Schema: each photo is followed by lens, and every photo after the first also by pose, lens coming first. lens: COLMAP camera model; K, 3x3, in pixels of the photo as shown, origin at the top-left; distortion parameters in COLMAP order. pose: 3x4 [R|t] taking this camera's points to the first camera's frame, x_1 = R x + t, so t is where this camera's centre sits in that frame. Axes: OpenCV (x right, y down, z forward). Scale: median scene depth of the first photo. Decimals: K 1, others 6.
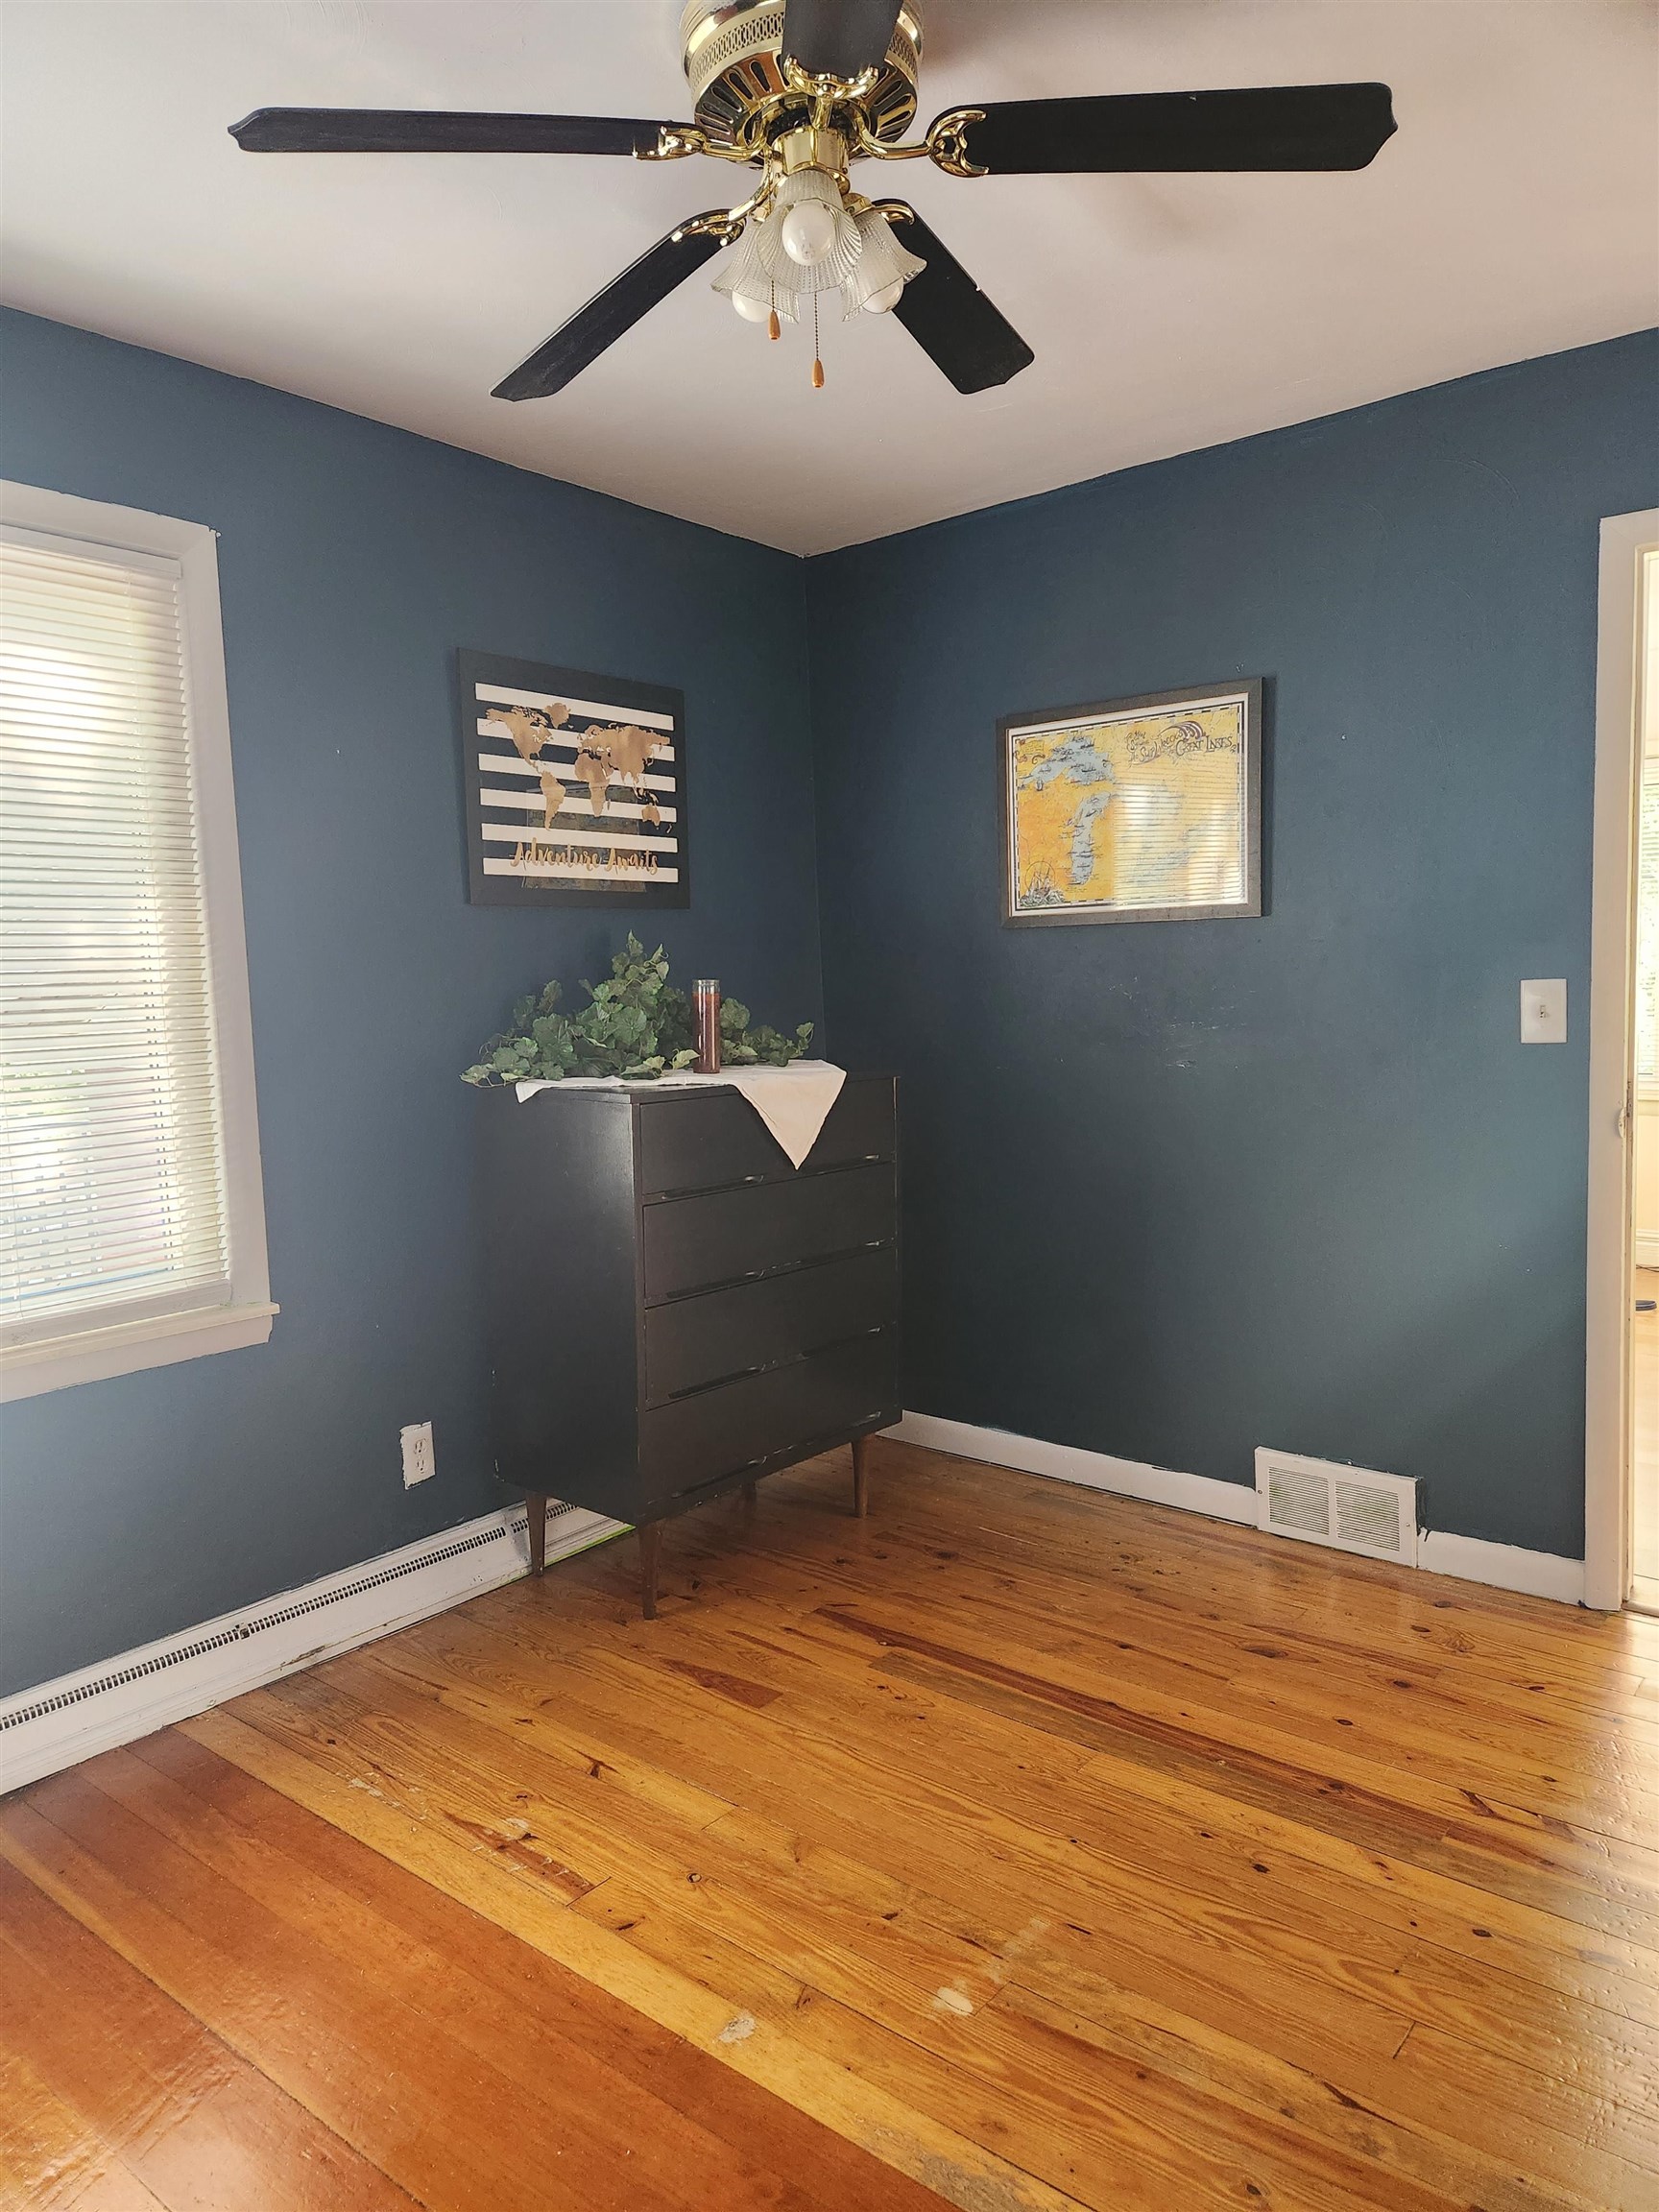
lens RADIAL K [[1463.4, 0, 804.4], [0, 1463.4, 1112.2], [0, 0, 1]] dist [0.095071, -0.078916]
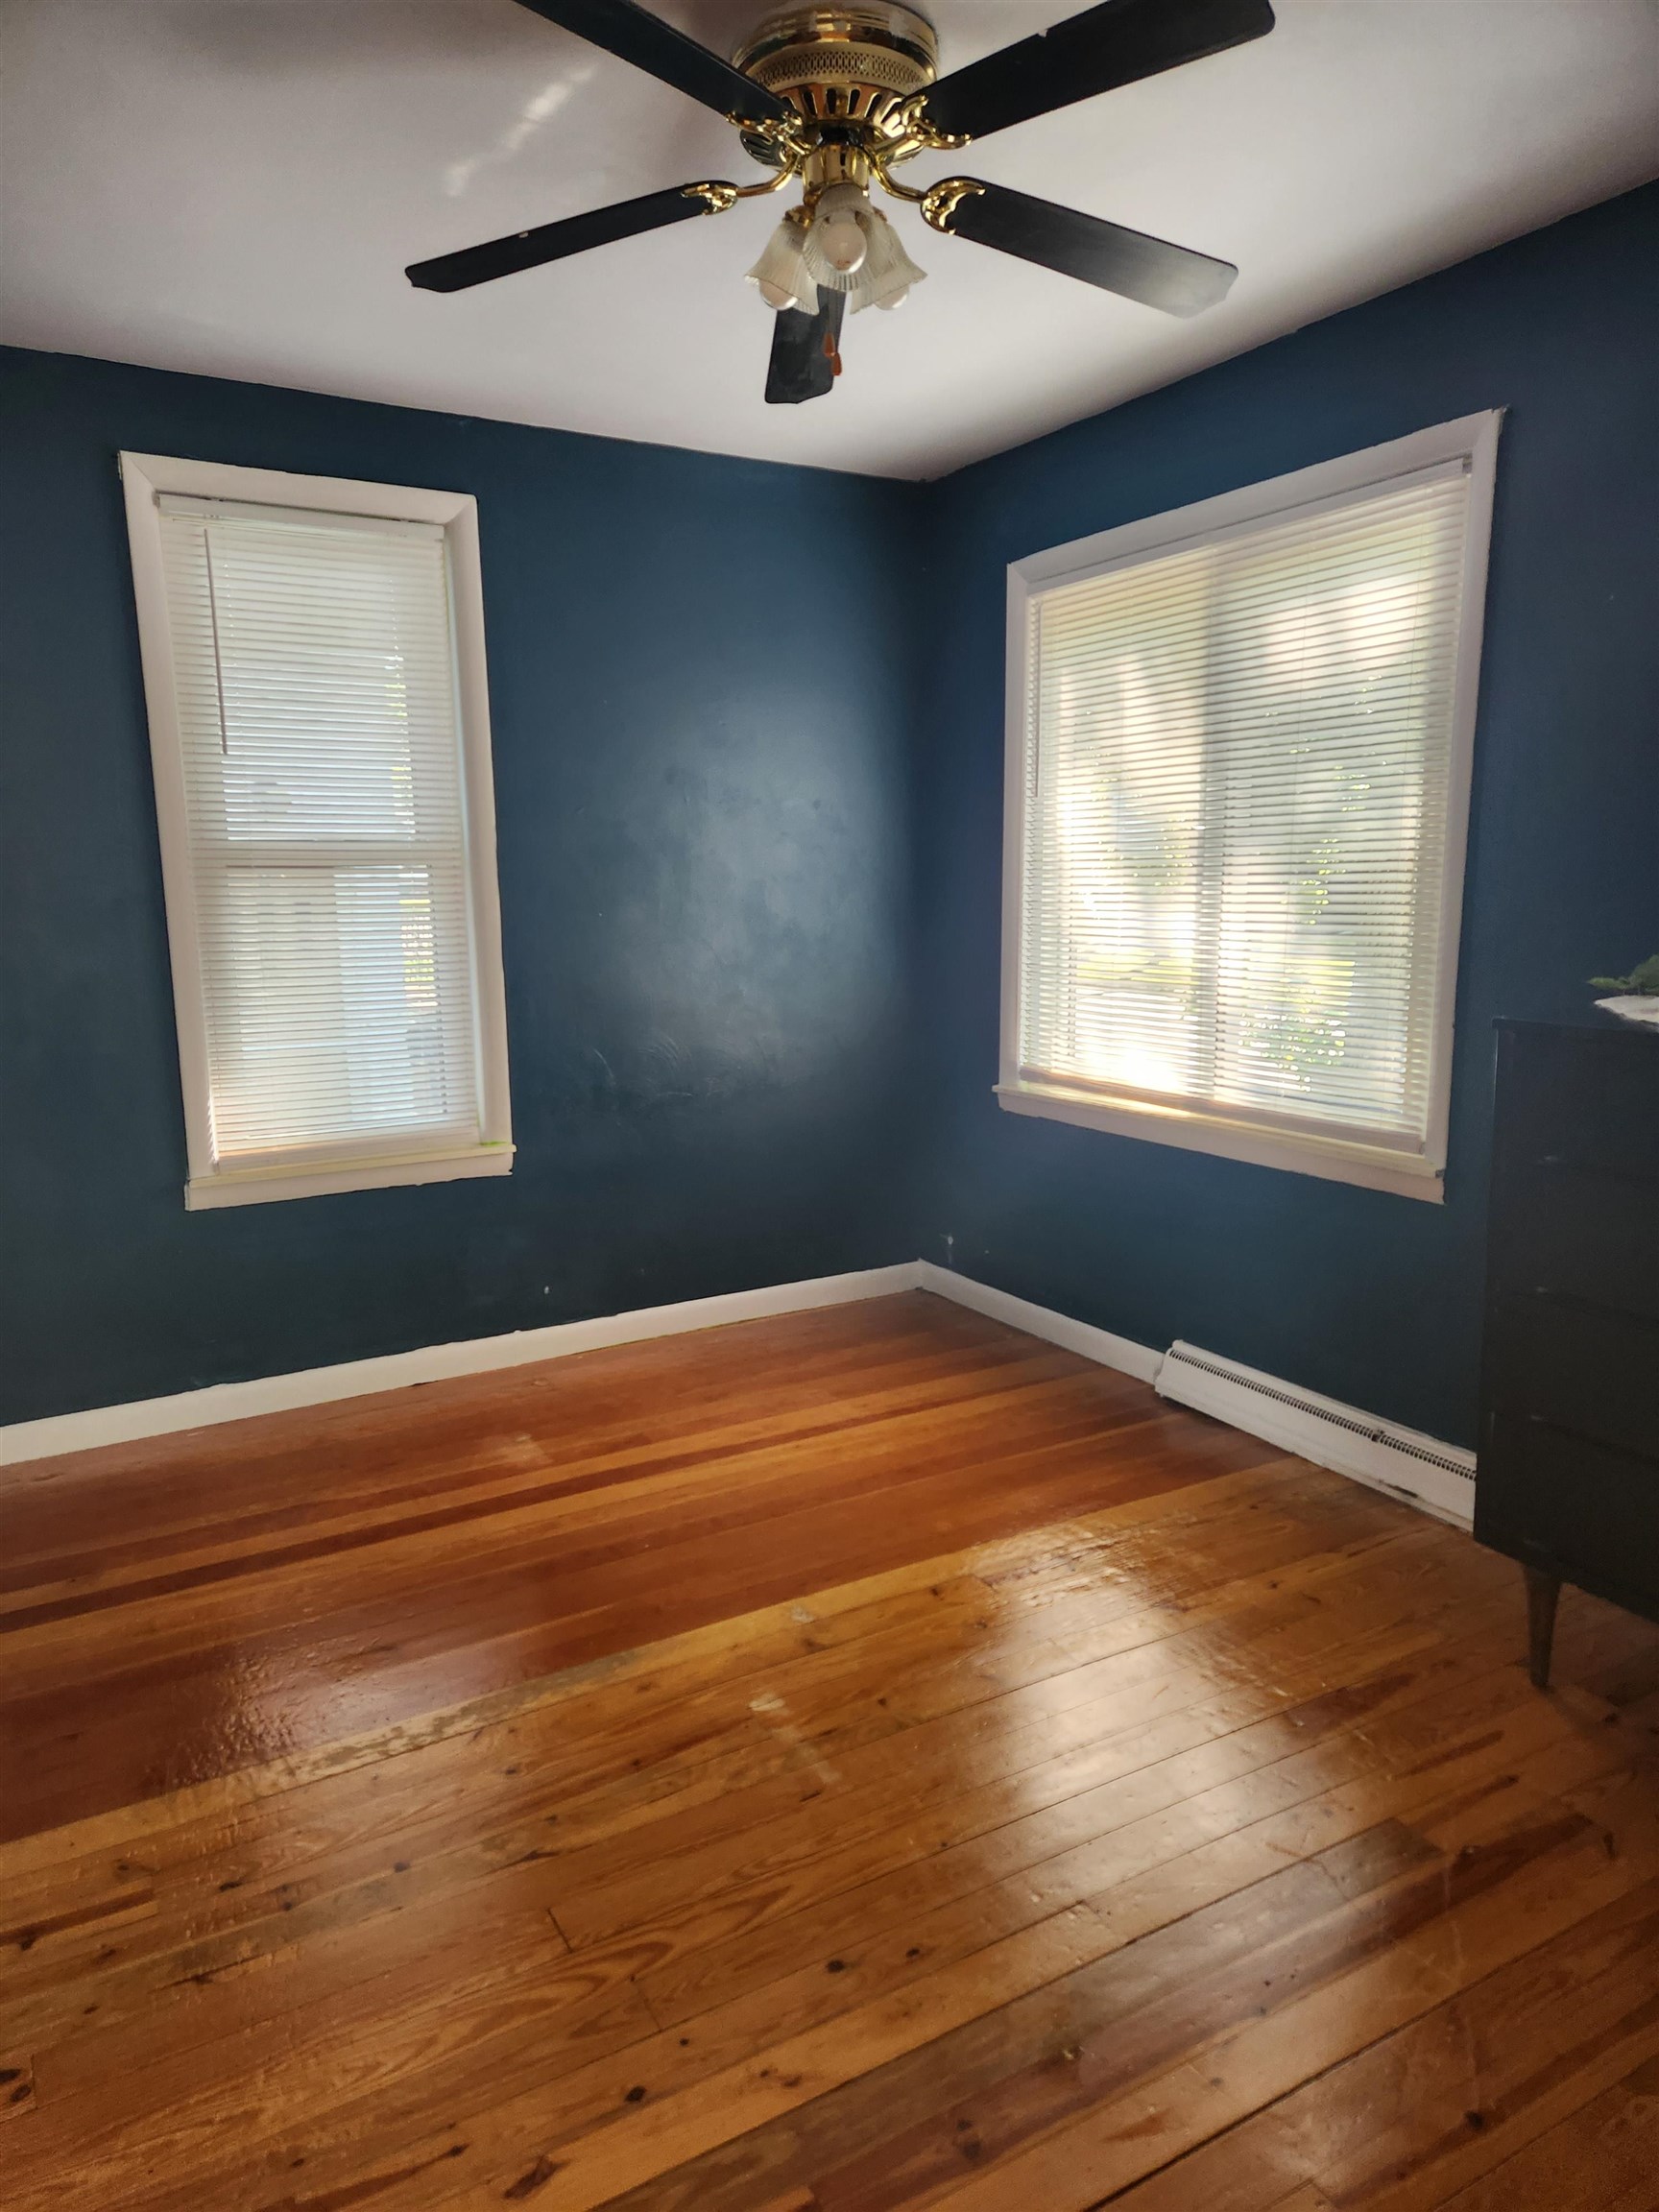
lens RADIAL K [[1463.4, 0, 804.4], [0, 1463.4, 1112.2], [0, 0, 1]] dist [0.095071, -0.078916]
pose [[-0.357218, 0.185830, -0.915348, 0.996520], [-0.062185, 0.973102, 0.221823, -0.153376], [0.931949, 0.136160, -0.336054, 1.201481]]
